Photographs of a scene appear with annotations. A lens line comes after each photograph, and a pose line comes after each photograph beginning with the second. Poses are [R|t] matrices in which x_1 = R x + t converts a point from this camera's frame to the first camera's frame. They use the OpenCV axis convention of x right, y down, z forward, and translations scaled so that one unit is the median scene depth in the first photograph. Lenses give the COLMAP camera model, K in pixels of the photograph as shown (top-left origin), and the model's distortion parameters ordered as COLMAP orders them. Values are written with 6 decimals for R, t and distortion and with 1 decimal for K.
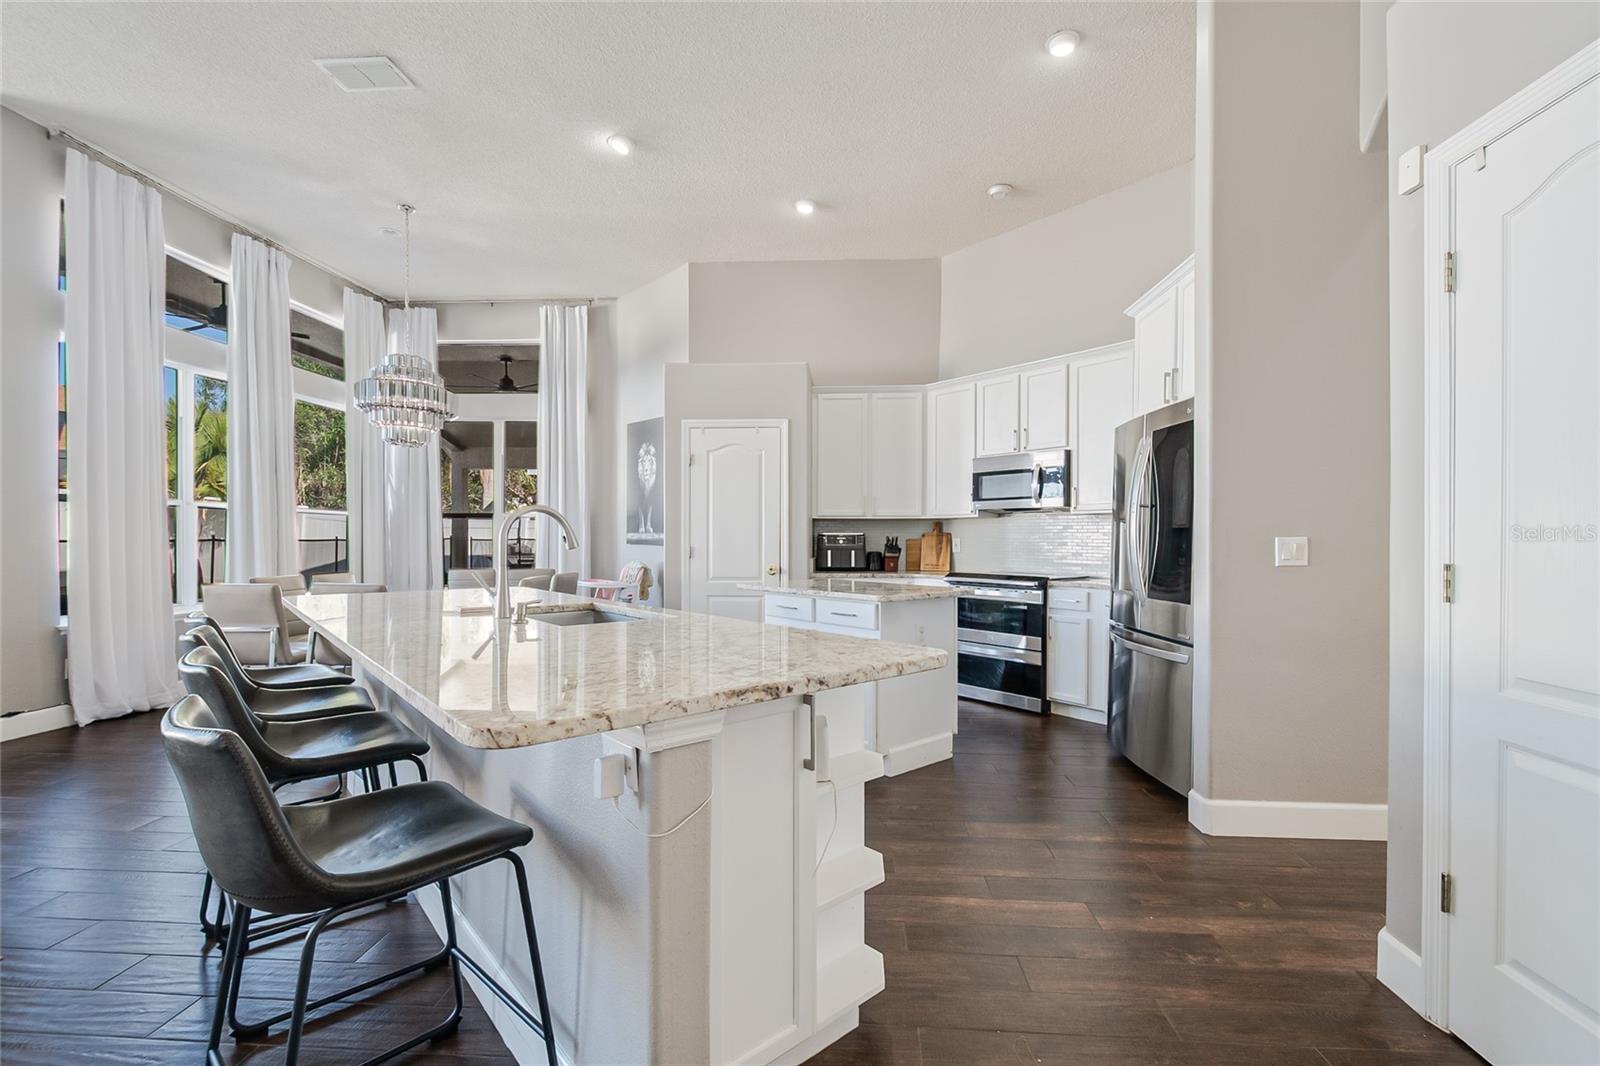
lens RADIAL K [[692.3, 0, 809.4], [0, 692.3, 544.1], [0, 0, 1]] dist [0.028752, -0.021558]
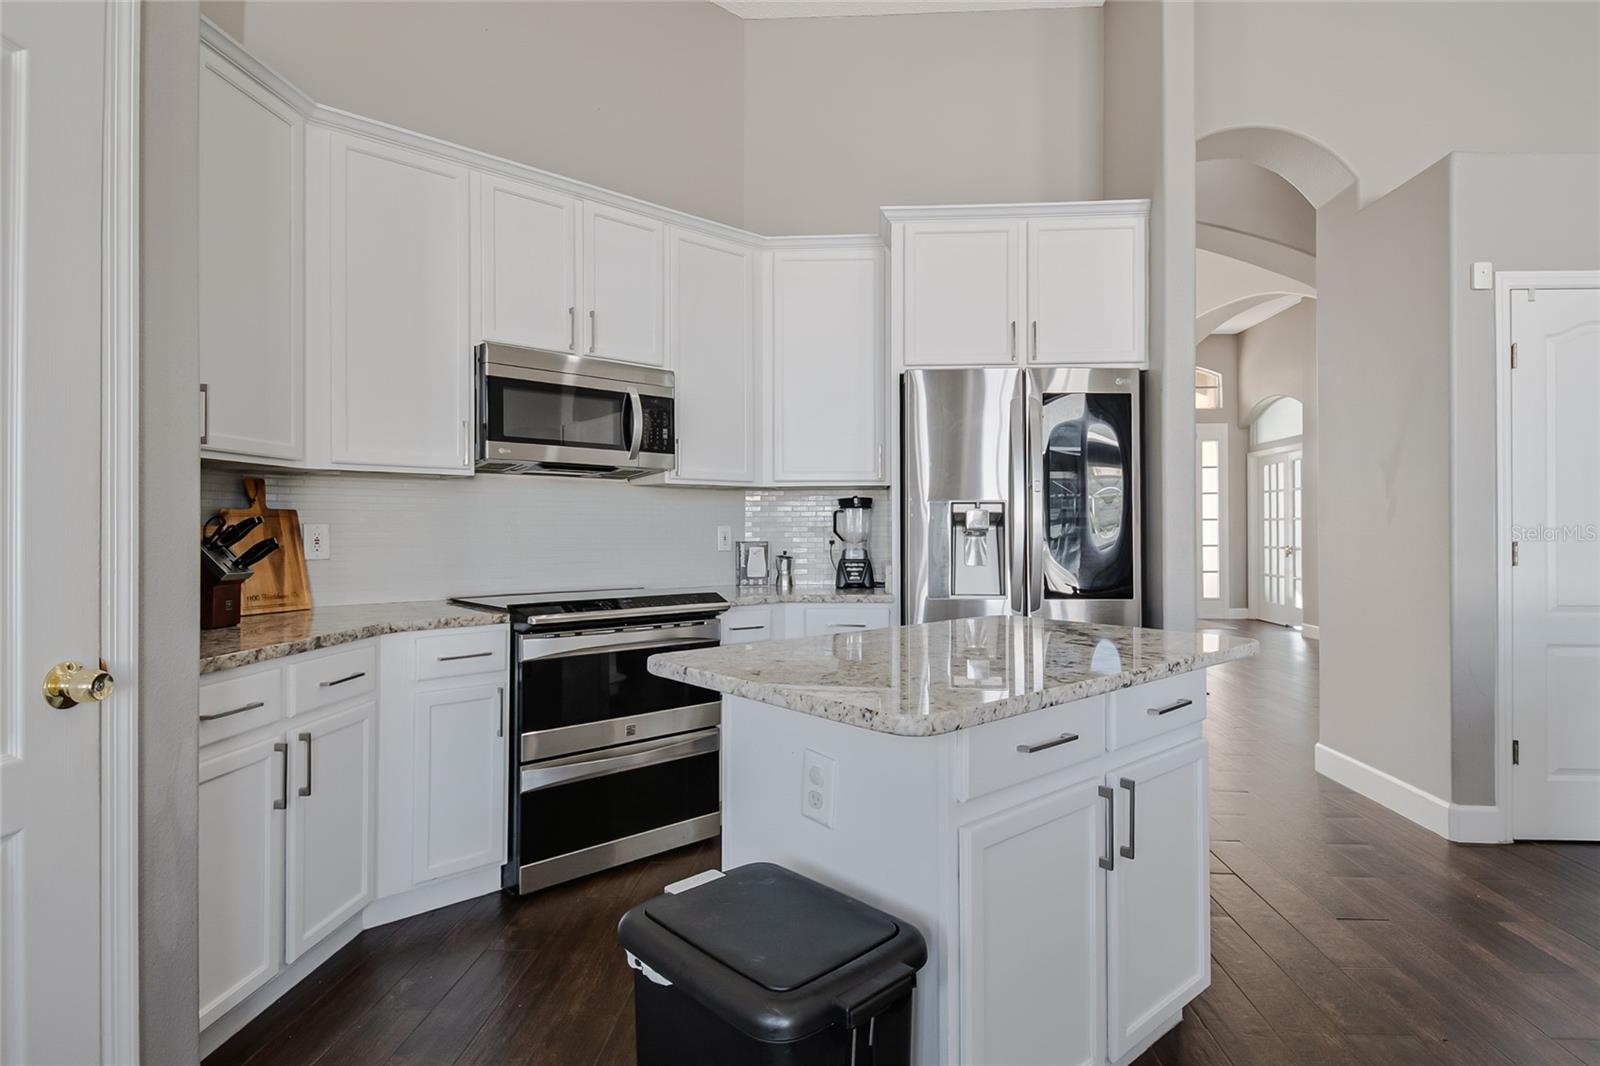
lens RADIAL K [[821.2, 0, 812.4], [0, 821.2, 526.7], [0, 0, 1]] dist [0.027016, -0.020440]
pose [[-0.003855, 0.001575, 0.999991, -0.273731], [0.007768, 0.999969, -0.001545, -0.004079], [-0.999962, 0.007762, -0.003867, 0.753402]]
